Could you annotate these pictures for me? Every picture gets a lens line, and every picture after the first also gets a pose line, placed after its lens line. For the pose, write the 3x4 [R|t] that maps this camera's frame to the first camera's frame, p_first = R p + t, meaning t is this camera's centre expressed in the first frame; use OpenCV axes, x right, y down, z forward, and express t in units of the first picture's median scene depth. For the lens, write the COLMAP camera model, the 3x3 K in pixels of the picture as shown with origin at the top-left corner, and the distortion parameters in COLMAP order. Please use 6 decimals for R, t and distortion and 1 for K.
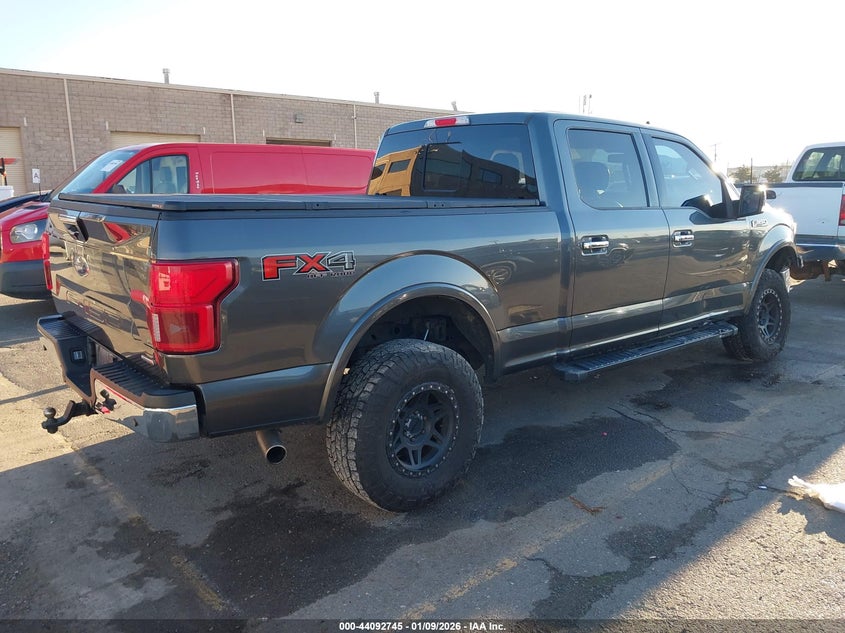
lens RADIAL K [[684.4, 0, 422.5], [0, 684.4, 316.5], [0, 0, 1]] dist [-0.001262, -0.003032]
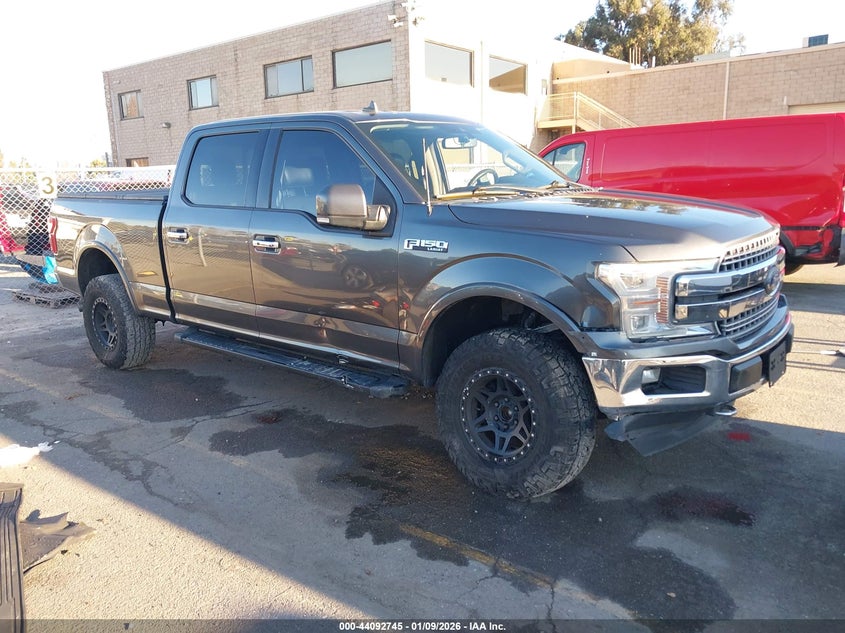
lens RADIAL K [[642.8, 0, 422.5], [0, 642.8, 316.5], [0, 0, 1]] dist [0.002240, 0.001068]
pose [[0.129905, 0.194827, -0.972197, 1.265206], [-0.138246, 0.974487, 0.176814, -0.204136], [0.981841, 0.111433, 0.153525, 1.097248]]
